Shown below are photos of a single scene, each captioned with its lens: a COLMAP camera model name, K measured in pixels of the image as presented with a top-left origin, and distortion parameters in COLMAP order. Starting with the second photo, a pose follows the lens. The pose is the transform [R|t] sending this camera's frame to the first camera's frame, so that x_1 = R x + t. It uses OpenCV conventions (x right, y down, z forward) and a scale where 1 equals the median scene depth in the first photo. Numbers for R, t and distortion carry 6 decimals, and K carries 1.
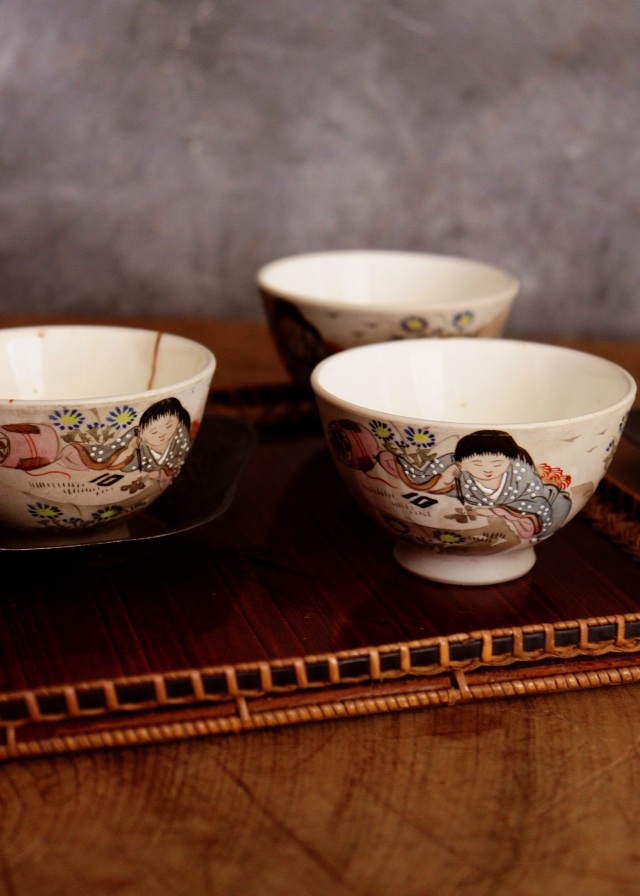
lens RADIAL K [[1687.7, 0, 337.4], [0, 1687.7, 502.2], [0, 0, 1]] dist [0.055541, 0.338450]
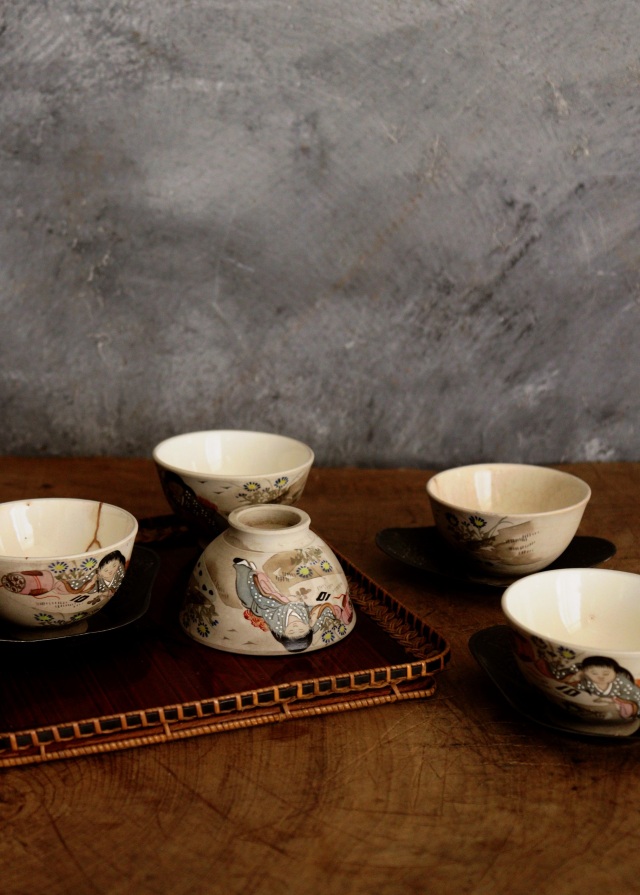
lens RADIAL K [[1458.5, 0, 318.3], [0, 1458.5, 524.7], [0, 0, 1]] dist [-0.034310, 0.118650]
pose [[0.994733, -0.026316, 0.099065, -0.043359], [0.025274, 0.999611, 0.011751, -0.112616], [-0.099336, -0.009185, 0.995012, -0.576784]]
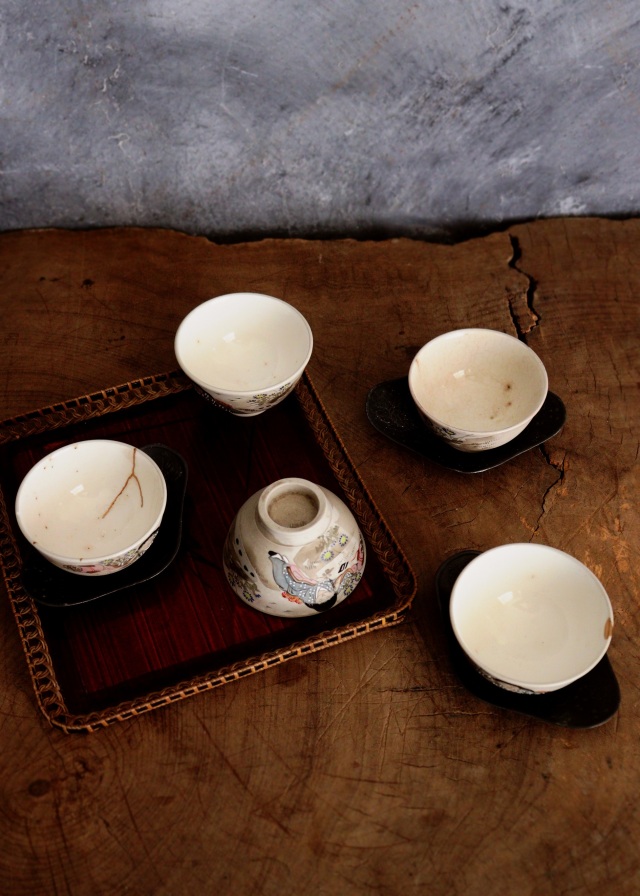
lens RADIAL K [[1189.4, 0, 309.4], [0, 1189.4, 448.2], [0, 0, 1]] dist [-0.048965, 0.012933]
pose [[0.996363, -0.079377, 0.030972, 0.075011], [0.048313, 0.825720, 0.562008, -1.123429], [-0.070185, -0.558467, 0.826552, -0.244539]]
